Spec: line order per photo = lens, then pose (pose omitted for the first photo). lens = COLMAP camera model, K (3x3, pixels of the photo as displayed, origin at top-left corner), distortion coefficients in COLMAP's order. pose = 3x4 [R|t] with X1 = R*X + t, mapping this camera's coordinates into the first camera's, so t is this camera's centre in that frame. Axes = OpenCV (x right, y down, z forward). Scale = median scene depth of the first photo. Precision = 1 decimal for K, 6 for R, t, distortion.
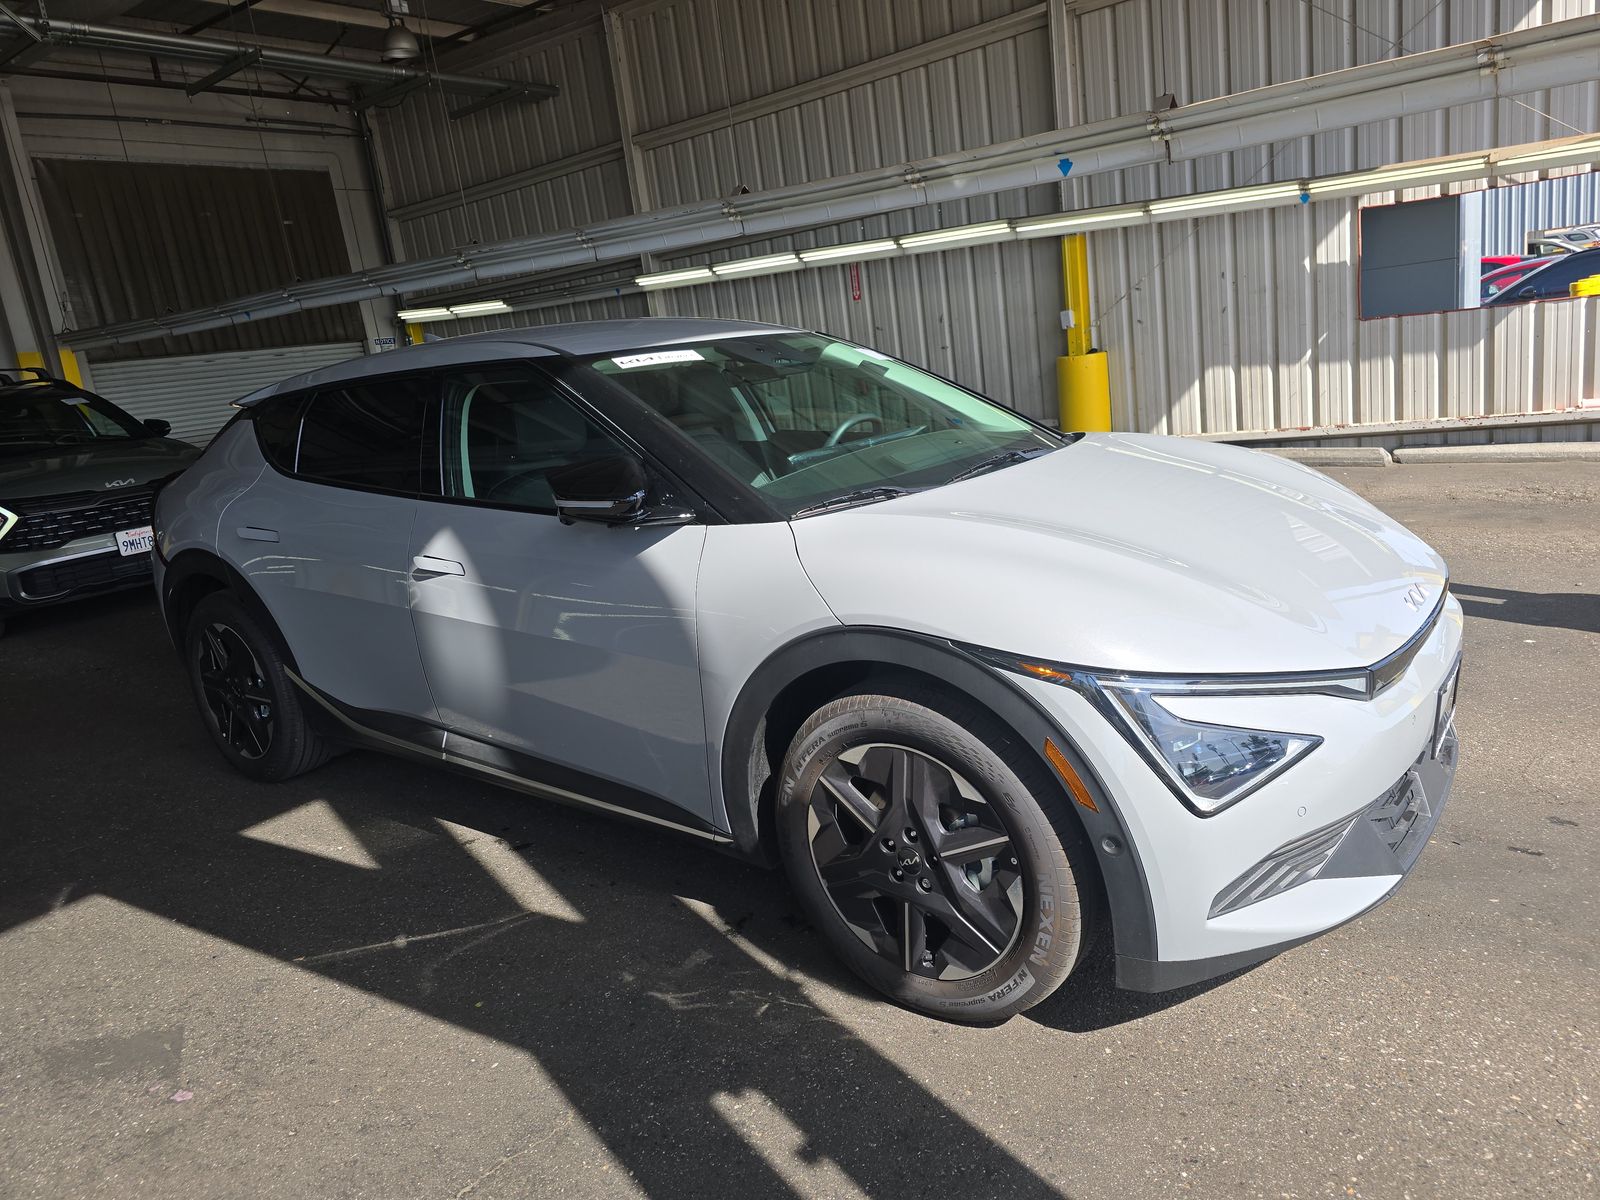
lens RADIAL K [[1173.7, 0, 807.5], [0, 1173.7, 561.1], [0, 0, 1]] dist [-0.014807, -0.001102]
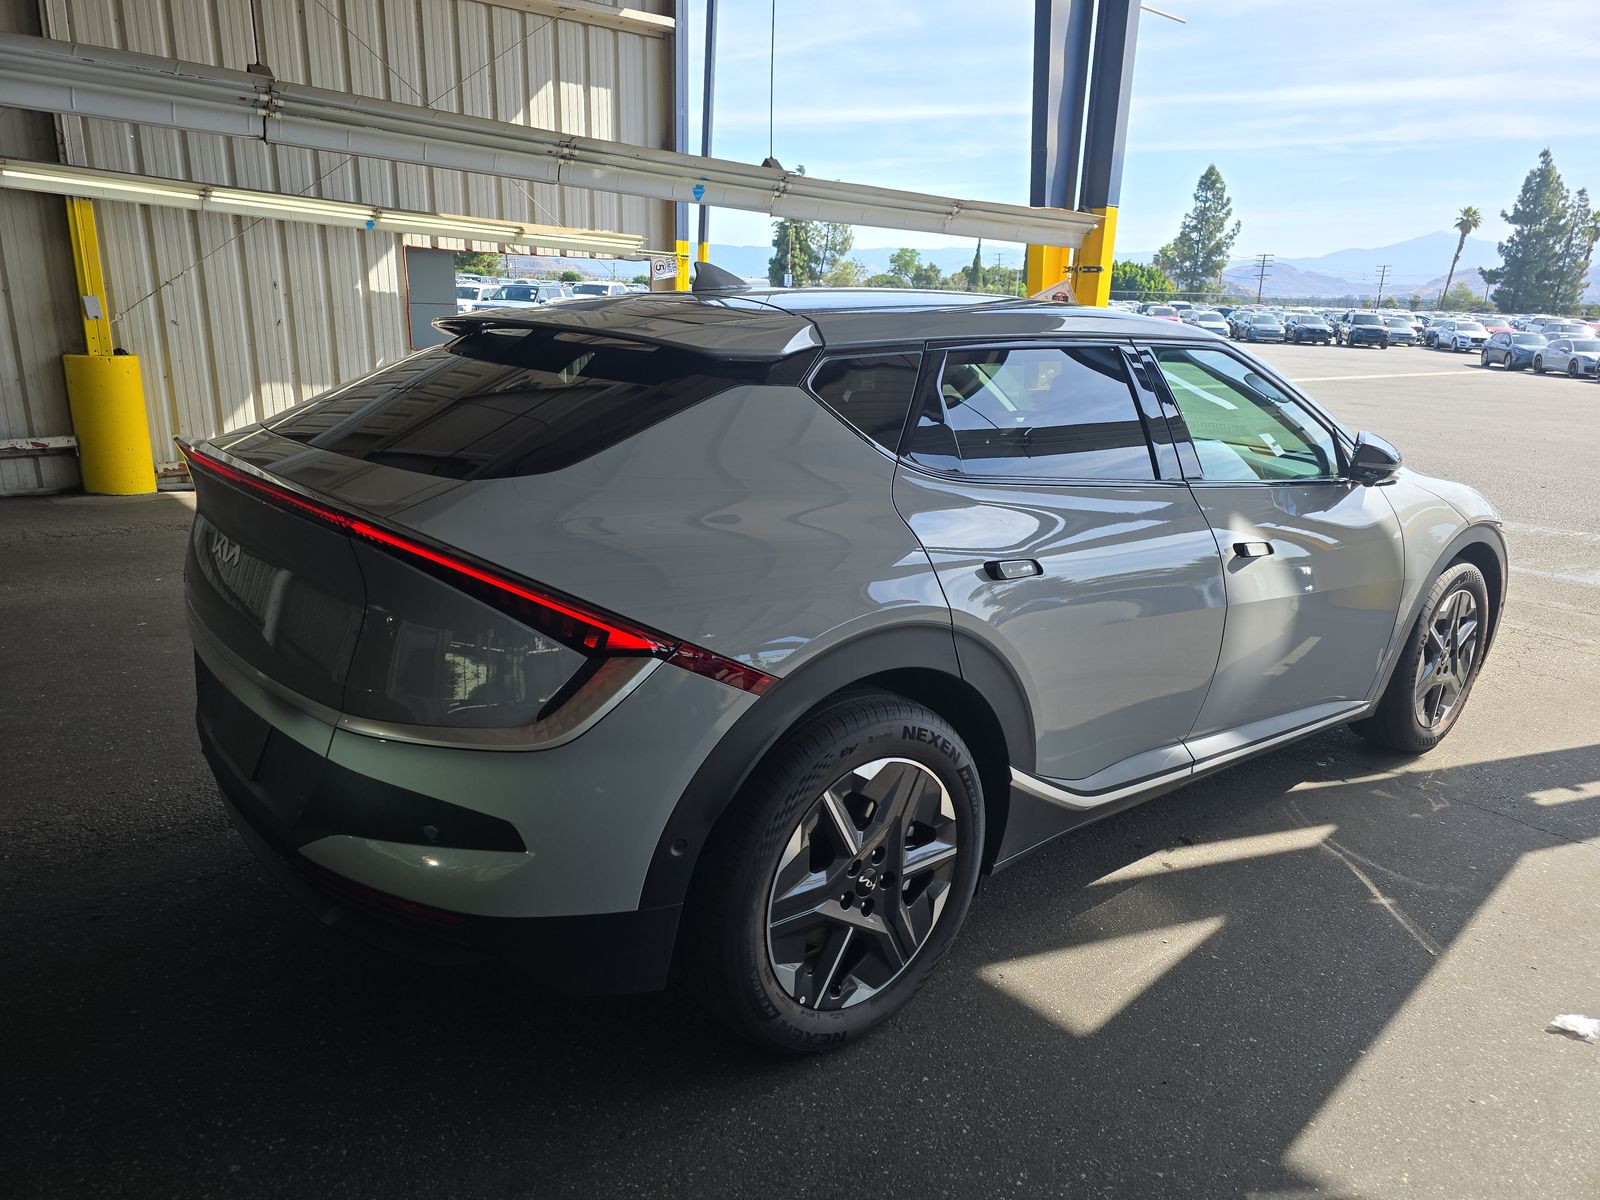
lens RADIAL K [[1087.4, 0, 800.0], [0, 1087.4, 600.0], [0, 0, 1]] dist [0.061513, -0.038906]
pose [[0.171645, -0.133947, 0.976010, -0.505837], [0.117698, 0.986406, 0.114675, -0.048266], [-0.978103, 0.095191, 0.185077, 0.470761]]
